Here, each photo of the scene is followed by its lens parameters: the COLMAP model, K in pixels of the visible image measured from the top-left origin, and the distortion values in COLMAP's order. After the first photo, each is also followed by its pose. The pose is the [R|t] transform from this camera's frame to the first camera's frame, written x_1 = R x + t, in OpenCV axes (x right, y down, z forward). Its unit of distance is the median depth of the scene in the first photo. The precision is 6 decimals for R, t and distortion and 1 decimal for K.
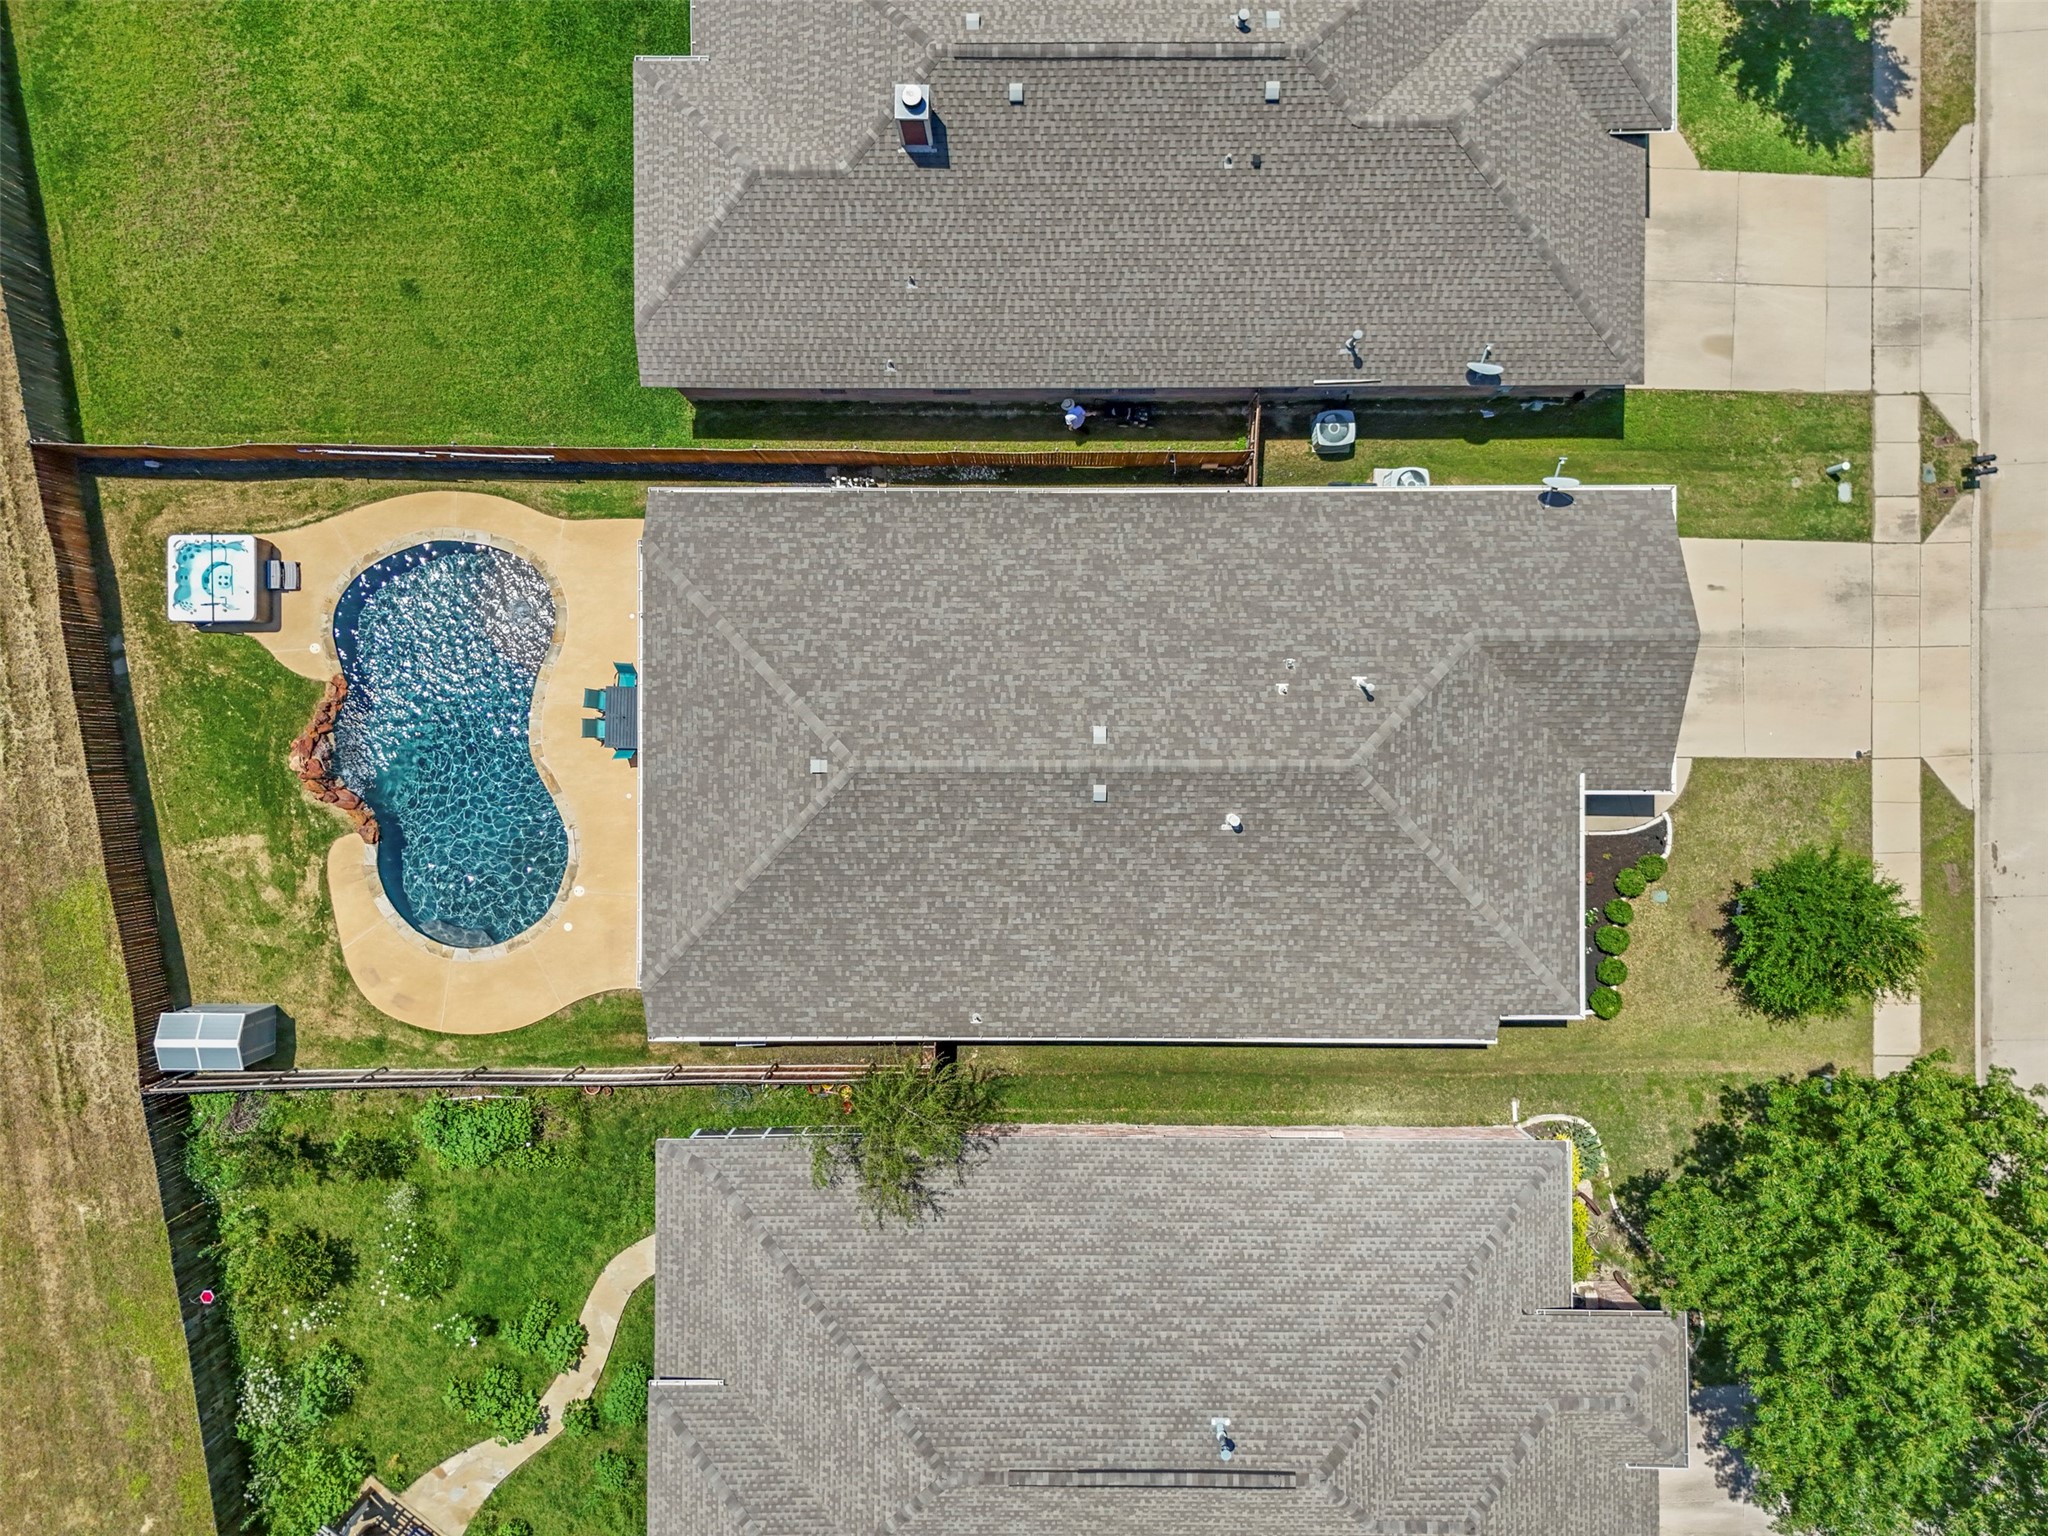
lens RADIAL K [[1525.3, 0, 1024.0], [0, 1525.3, 768.0], [0, 0, 1]] dist [0.037025, -0.001078]
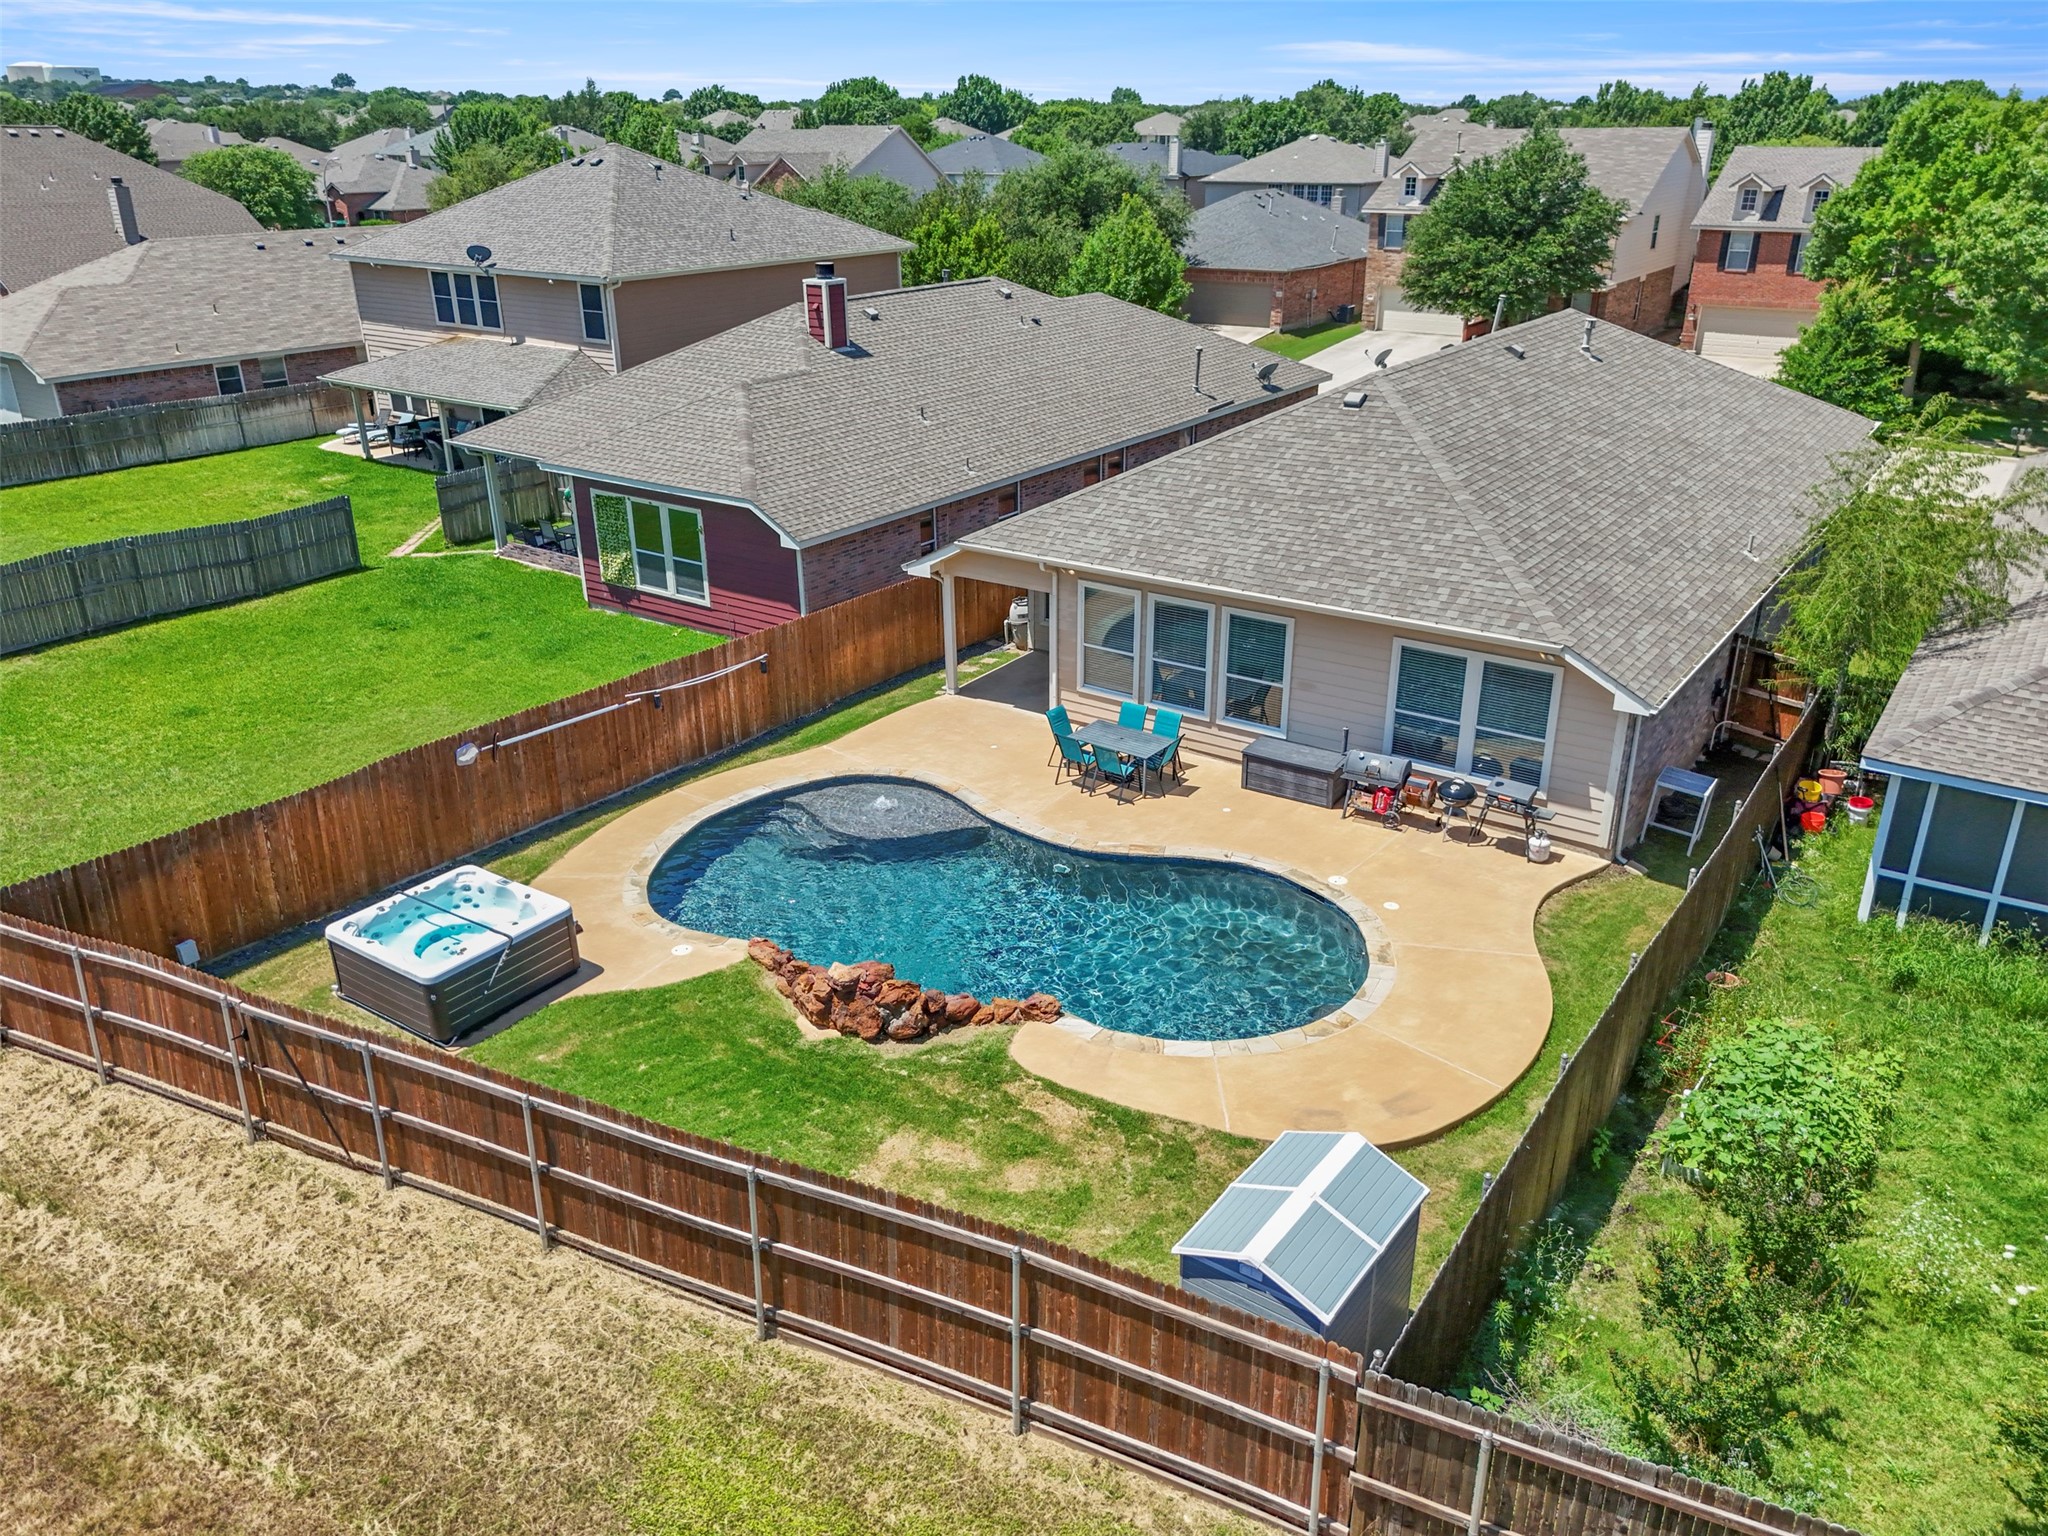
lens RADIAL K [[1486.3, 0, 1031.1], [0, 1486.3, 815.0], [0, 0, 1]] dist [0.062950, -0.001487]
pose [[0.574128, -0.342872, 0.743516, -0.745474], [0.818759, 0.244036, -0.519692, 0.263613], [-0.003257, 0.907130, 0.420838, 0.747341]]
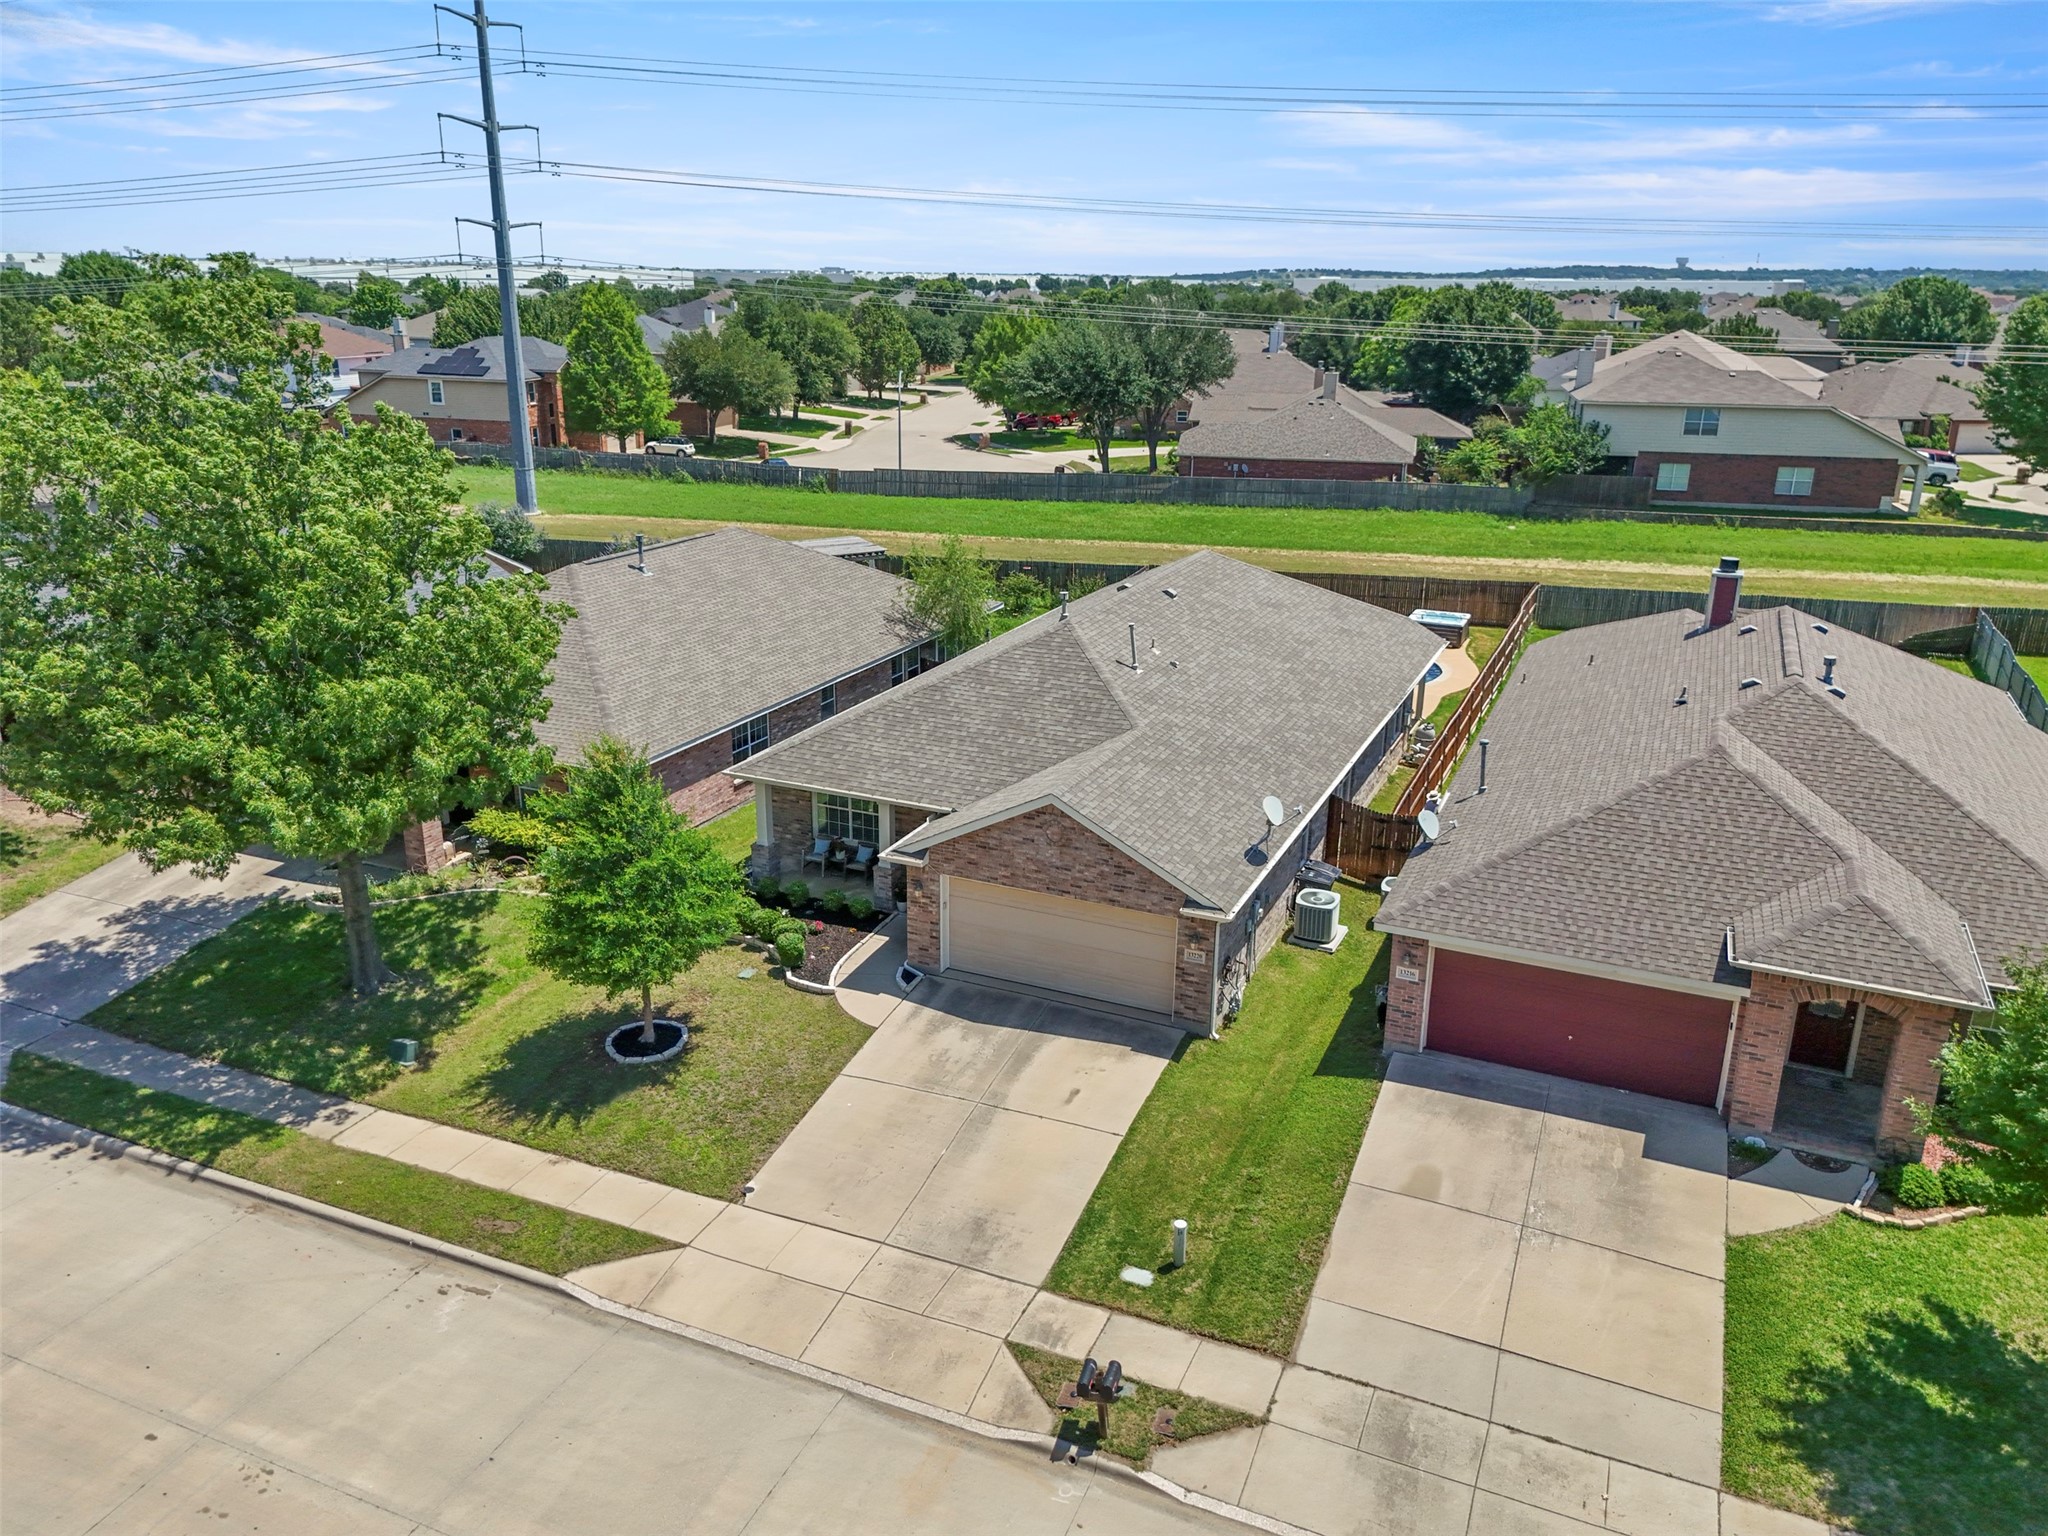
lens RADIAL K [[1525.3, 0, 1024.0], [0, 1525.3, 768.0], [0, 0, 1]] dist [0.037025, -0.001078]
pose [[-0.404724, 0.281376, -0.870072, 1.013839], [-0.914435, -0.121959, 0.385919, -0.344659], [0.002475, 0.951816, 0.306660, 0.639337]]
